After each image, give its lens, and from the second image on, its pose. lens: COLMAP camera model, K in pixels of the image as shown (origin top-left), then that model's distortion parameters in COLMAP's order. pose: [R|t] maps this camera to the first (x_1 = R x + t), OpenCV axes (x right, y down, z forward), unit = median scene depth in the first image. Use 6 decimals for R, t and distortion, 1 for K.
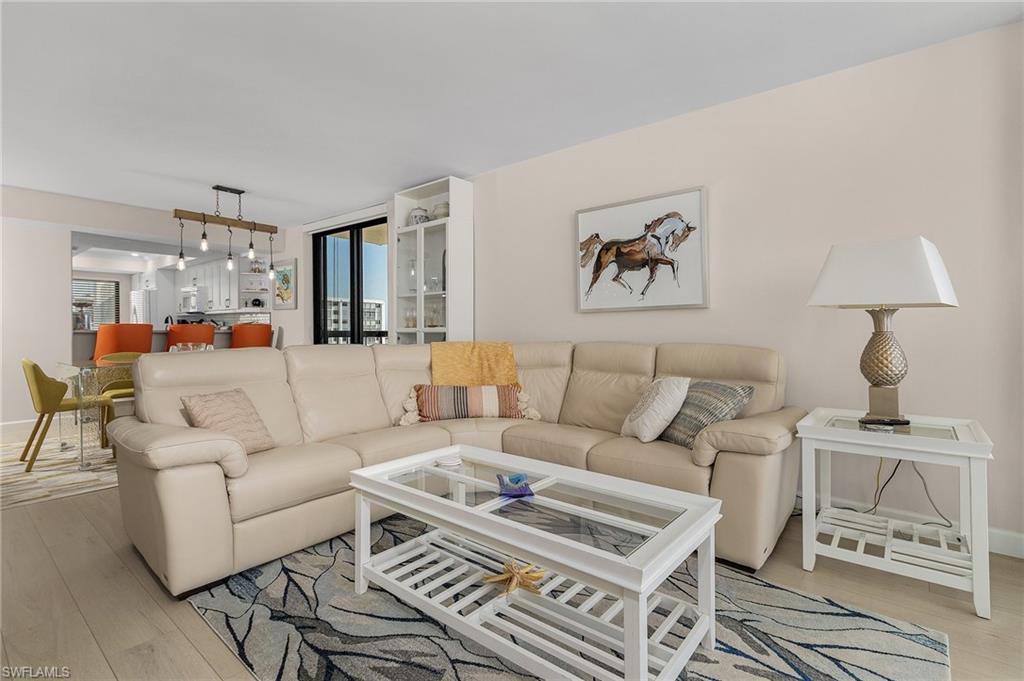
lens RADIAL K [[487.7, 0, 513.6], [0, 487.7, 330.2], [0, 0, 1]] dist [0.001619, 0.000415]
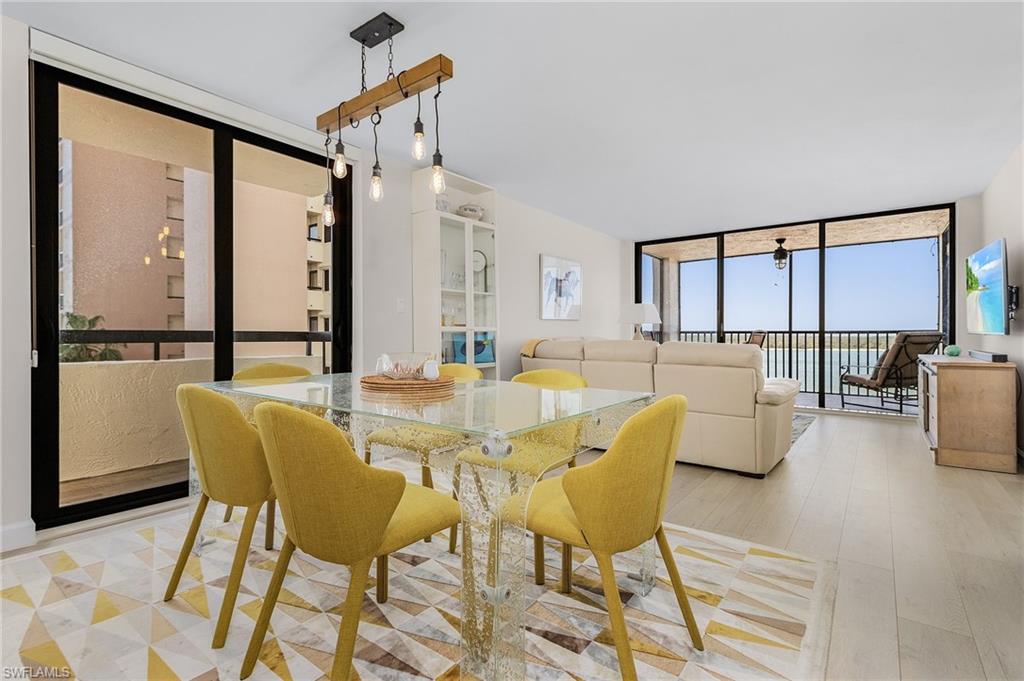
lens RADIAL K [[479.5, 0, 512.0], [0, 479.5, 340.5], [0, 0, 1]] dist [0.000941, -0.000124]
pose [[-0.044354, -0.008707, 0.998978, -1.469517], [0.006490, 0.999938, 0.009004, 0.018485], [-0.998995, 0.006883, -0.044294, 1.235392]]
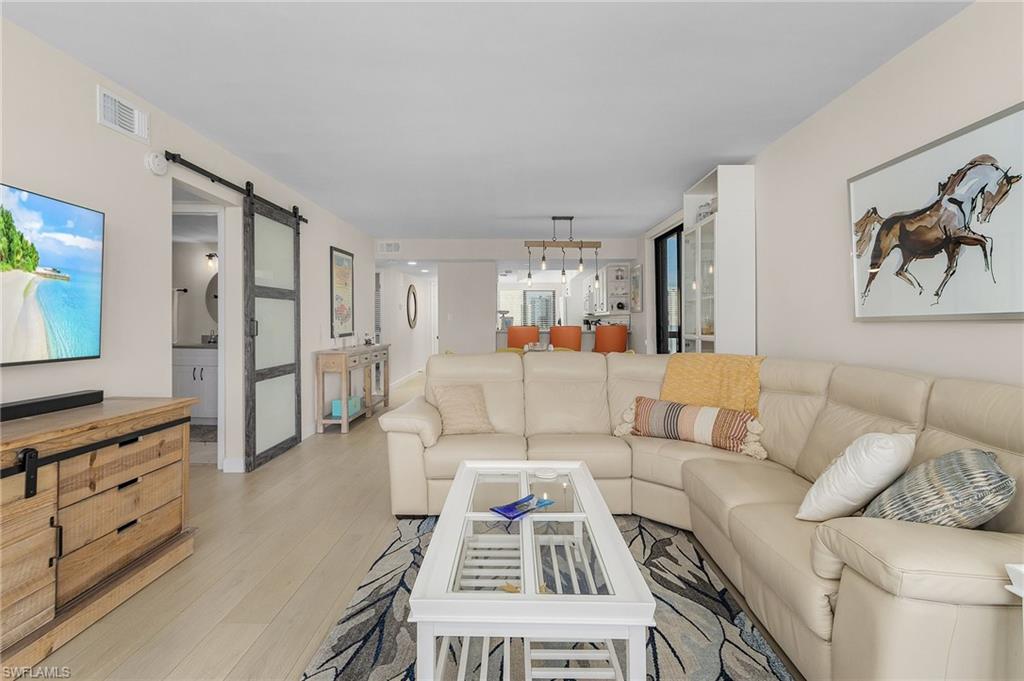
lens RADIAL K [[494.7, 0, 497.2], [0, 494.7, 315.2], [0, 0, 1]] dist [0.000014, -0.000116]
pose [[0.611753, -0.009267, -0.790994, 0.407667], [-0.003010, 0.999897, -0.014042, -0.036316], [0.791043, 0.010971, 0.611662, 0.159813]]
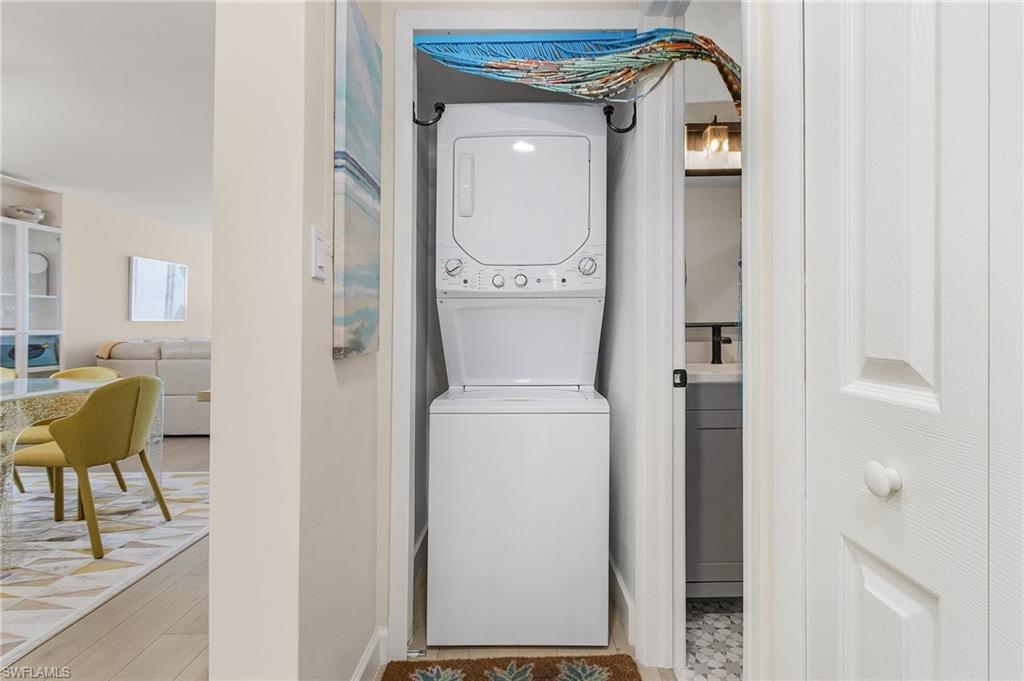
lens RADIAL K [[488.1, 0, 528.2], [0, 488.1, 321.6], [0, 0, 1]] dist [0.000262, -0.000030]
pose [[-0.650819, 0.019950, 0.758971, -2.005277], [0.012812, 0.999801, -0.015294, 0.006827], [-0.759125, -0.000230, -0.650945, 1.120336]]
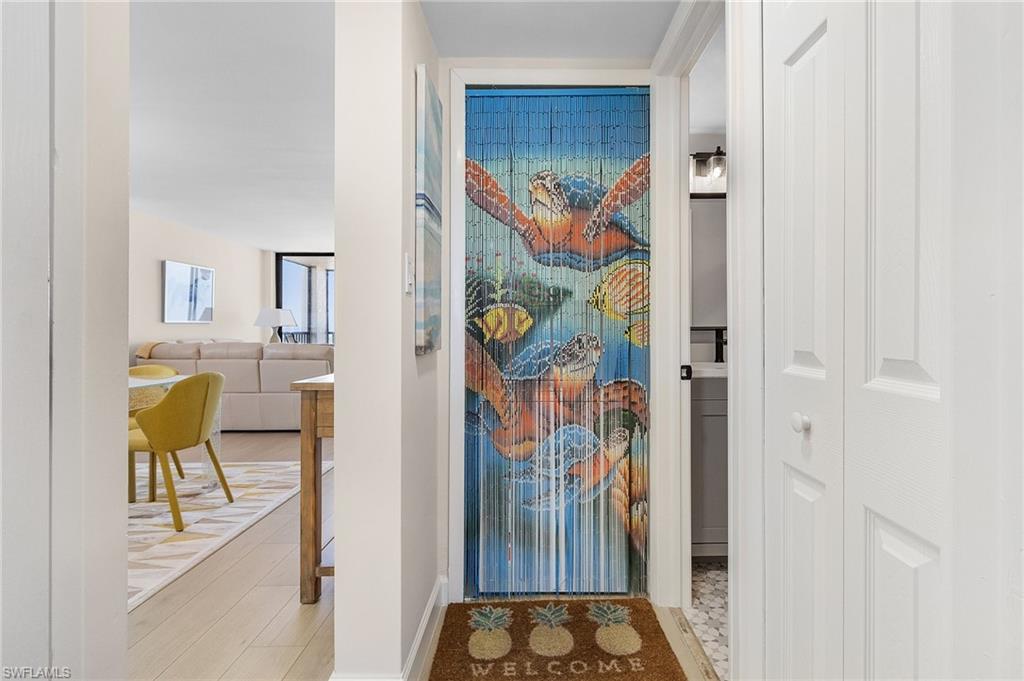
lens RADIAL K [[501.3, 0, 535.4], [0, 501.3, 312.8], [0, 0, 1]] dist [0.003384, 0.000393]
pose [[-0.650786, 0.034410, 0.758481, -2.077845], [0.009762, 0.999269, -0.036957, 0.005851], [-0.759199, -0.016647, -0.650646, 1.224120]]
